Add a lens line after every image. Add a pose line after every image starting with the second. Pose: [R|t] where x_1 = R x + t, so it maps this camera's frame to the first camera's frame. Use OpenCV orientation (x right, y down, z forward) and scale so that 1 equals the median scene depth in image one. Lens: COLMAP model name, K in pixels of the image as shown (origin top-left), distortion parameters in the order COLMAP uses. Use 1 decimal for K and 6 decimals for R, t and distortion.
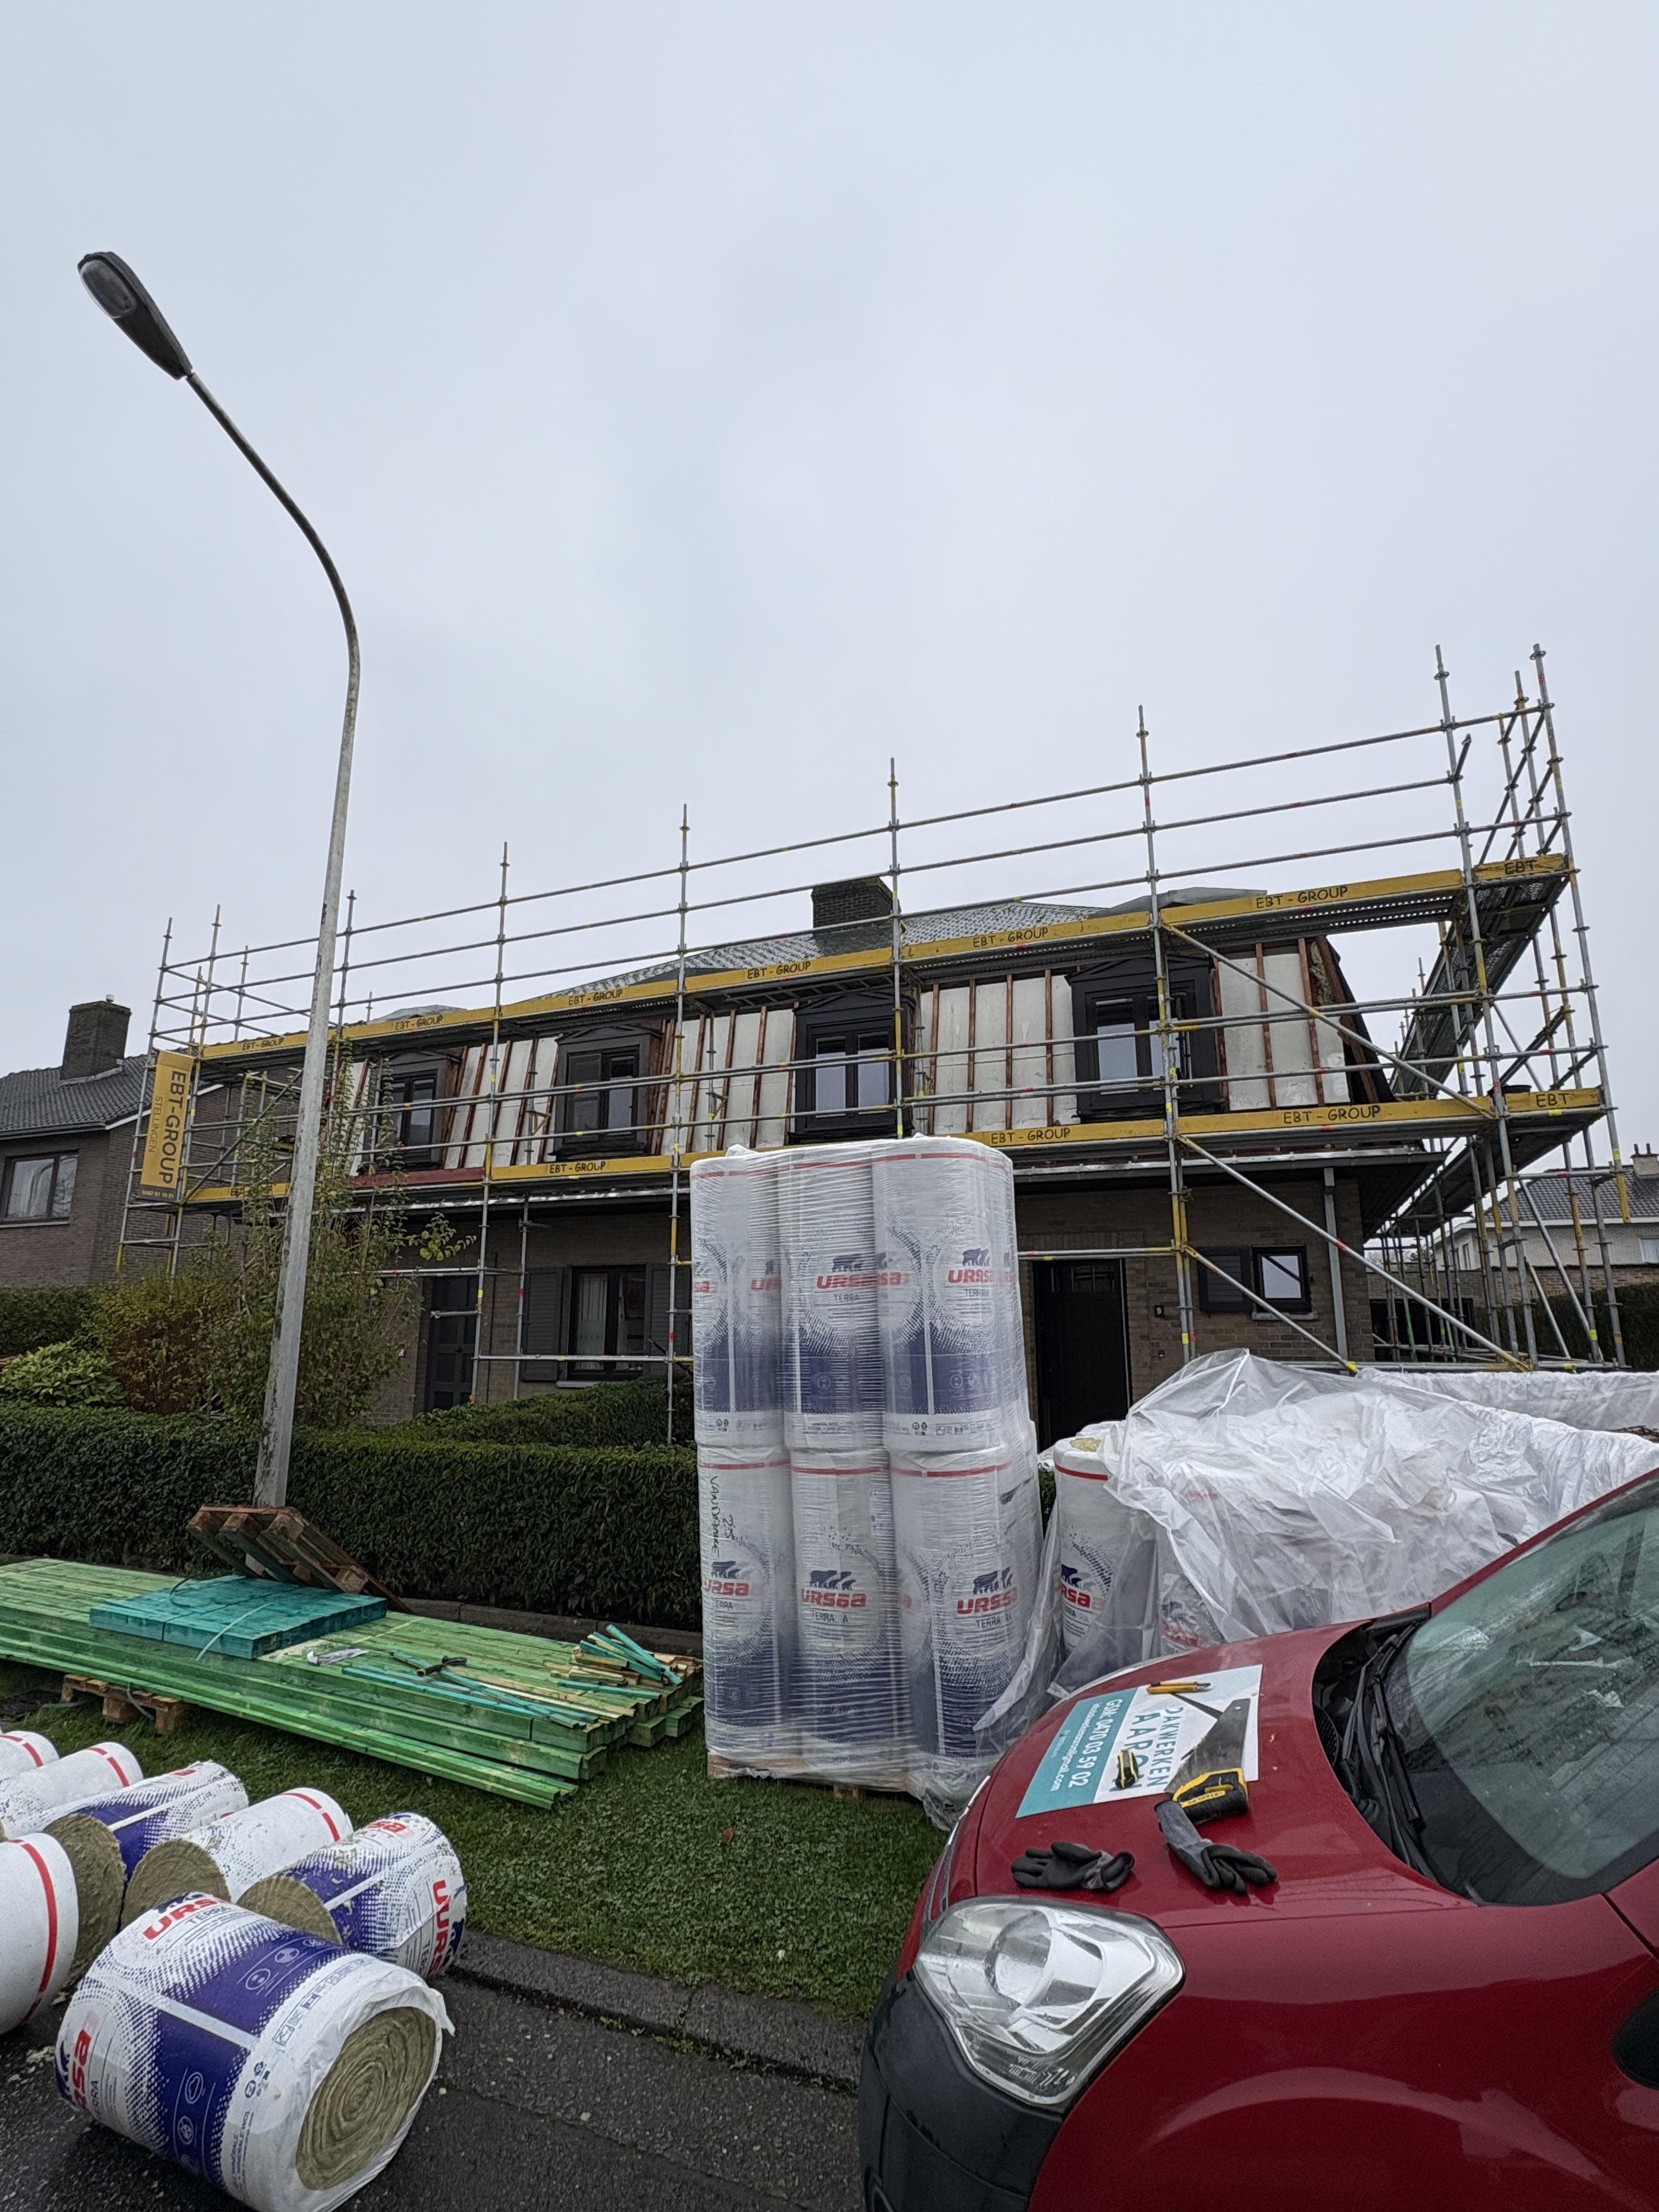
lens RADIAL K [[1080.4, 0, 838.8], [0, 1080.4, 1103.3], [0, 0, 1]] dist [-0.007767, 0.004019]
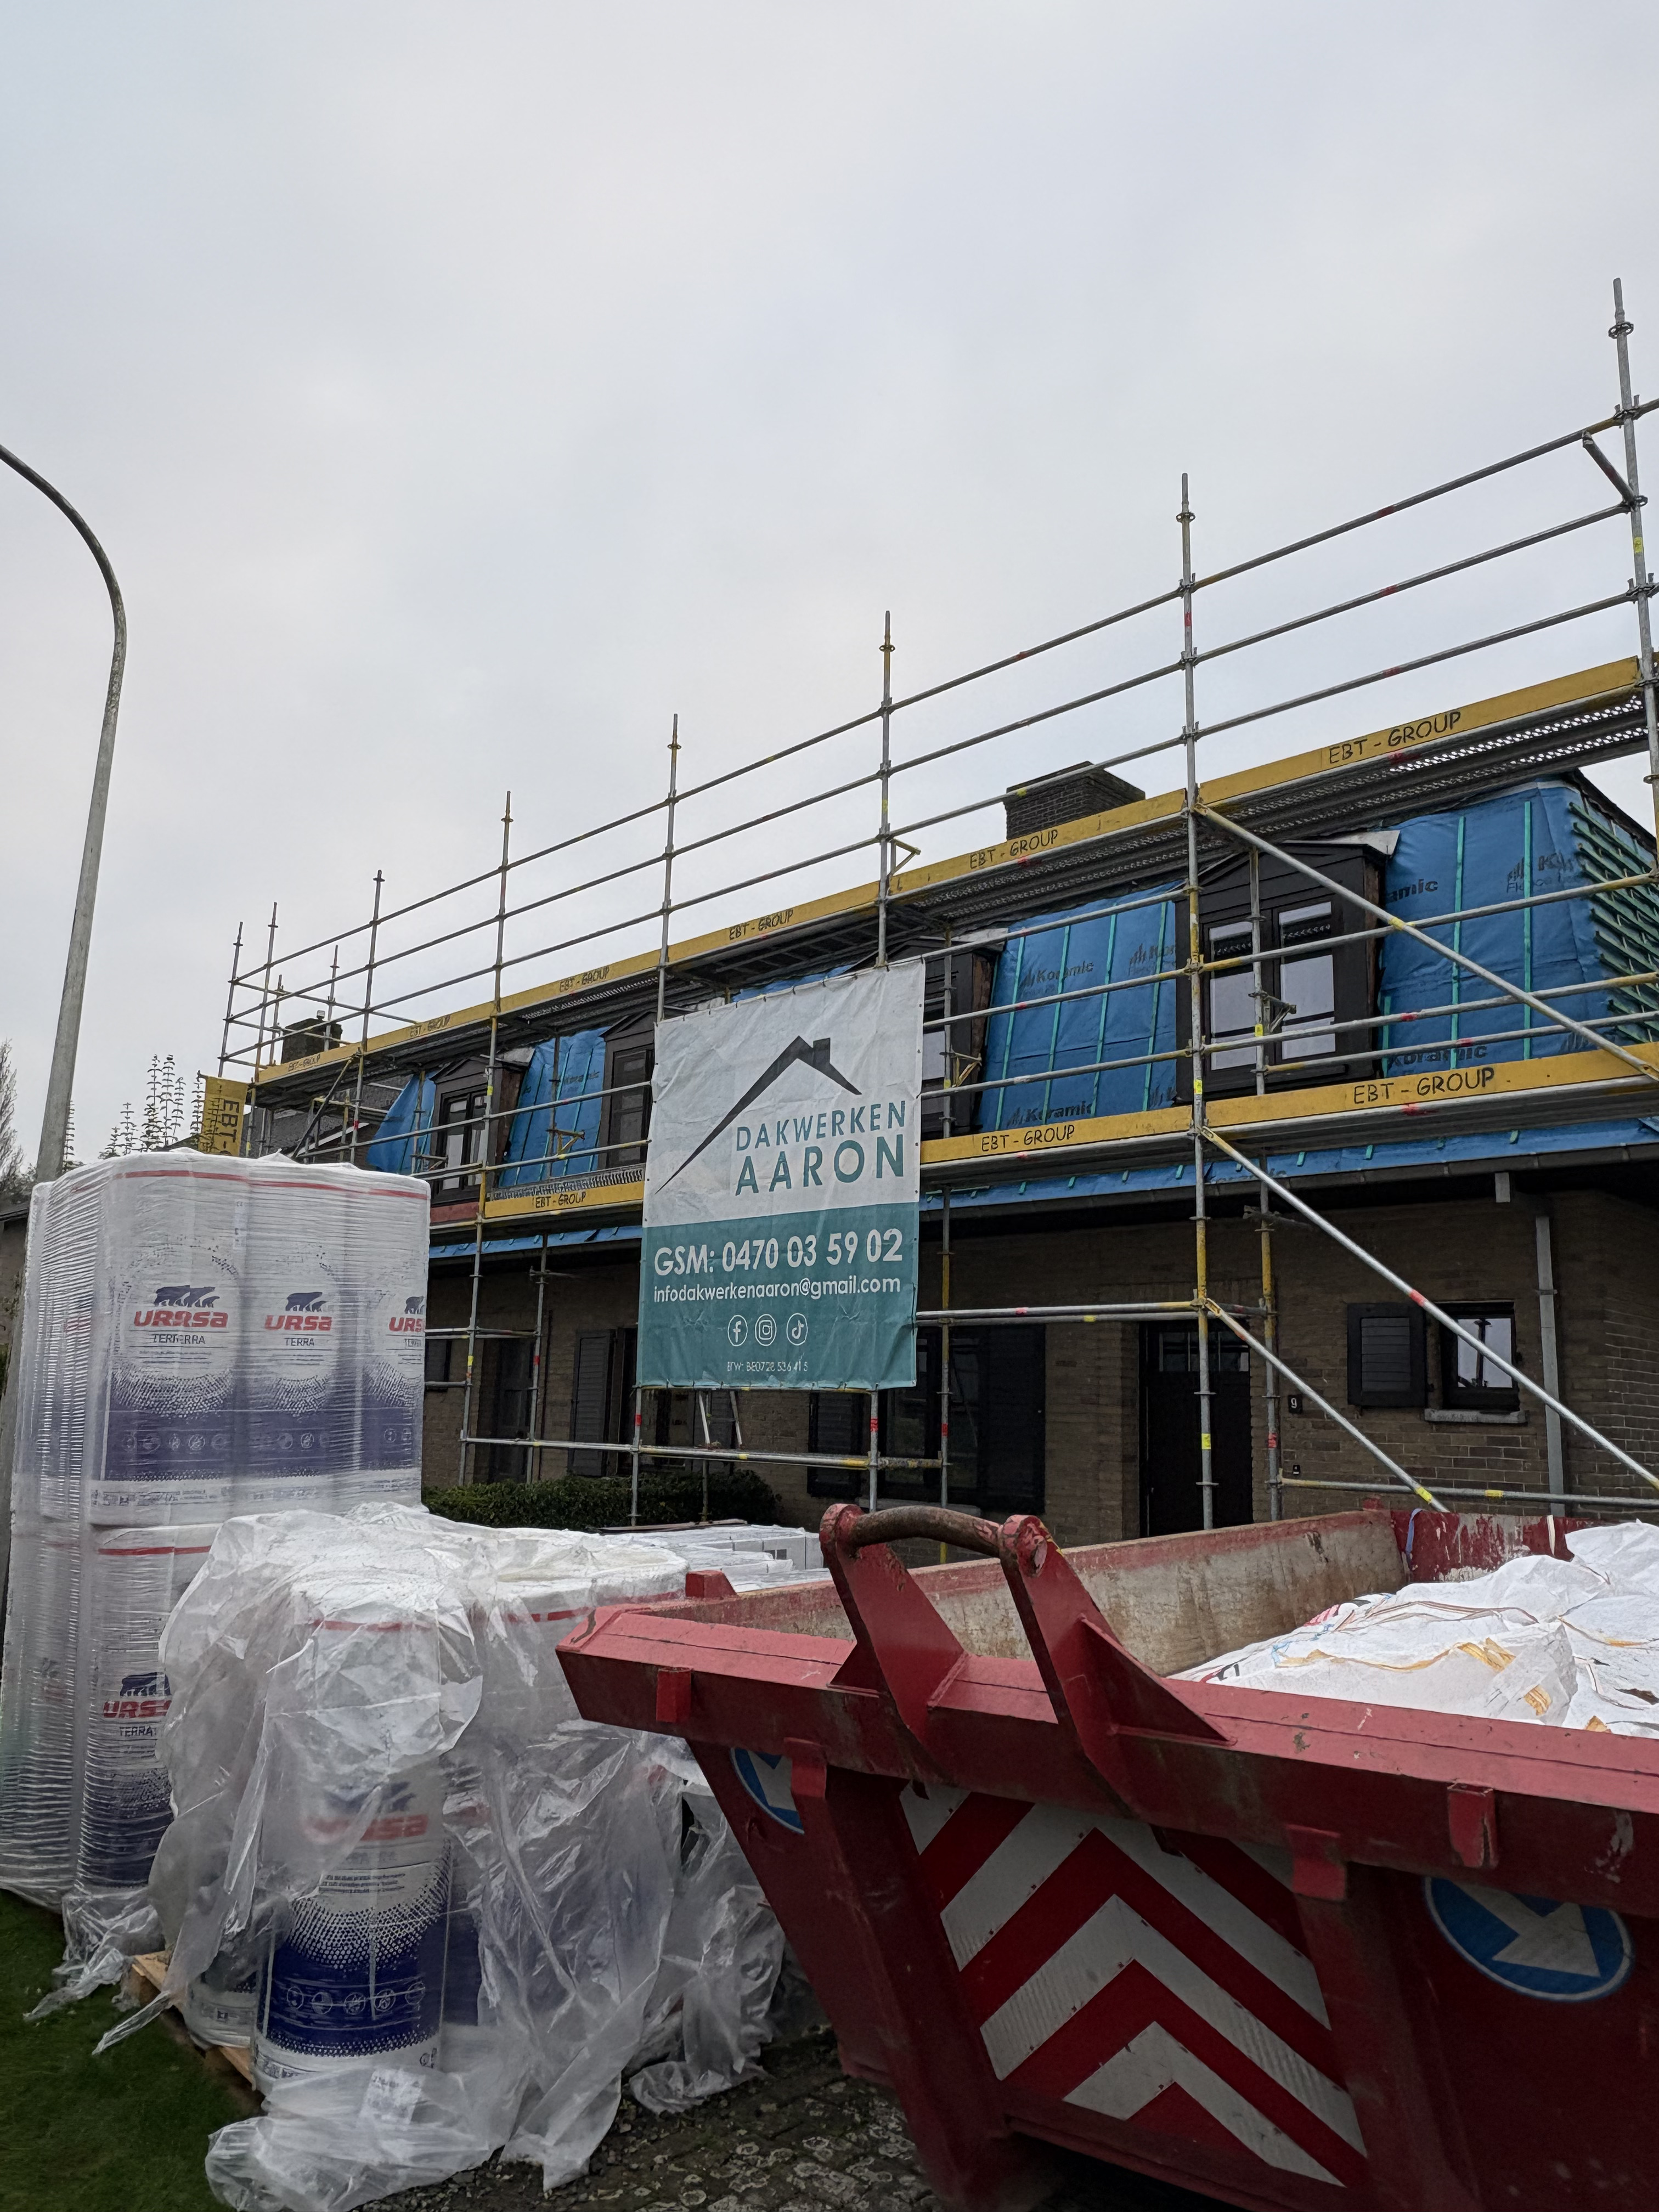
lens RADIAL K [[1562.2, 0, 824.6], [0, 1562.2, 1115.7], [0, 0, 1]] dist [0.001245, -0.006585]
pose [[0.921078, -0.043338, -0.386959, 0.443461], [0.045074, 0.998973, -0.004590, 0.014439], [0.386760, -0.013214, 0.922086, 0.040573]]
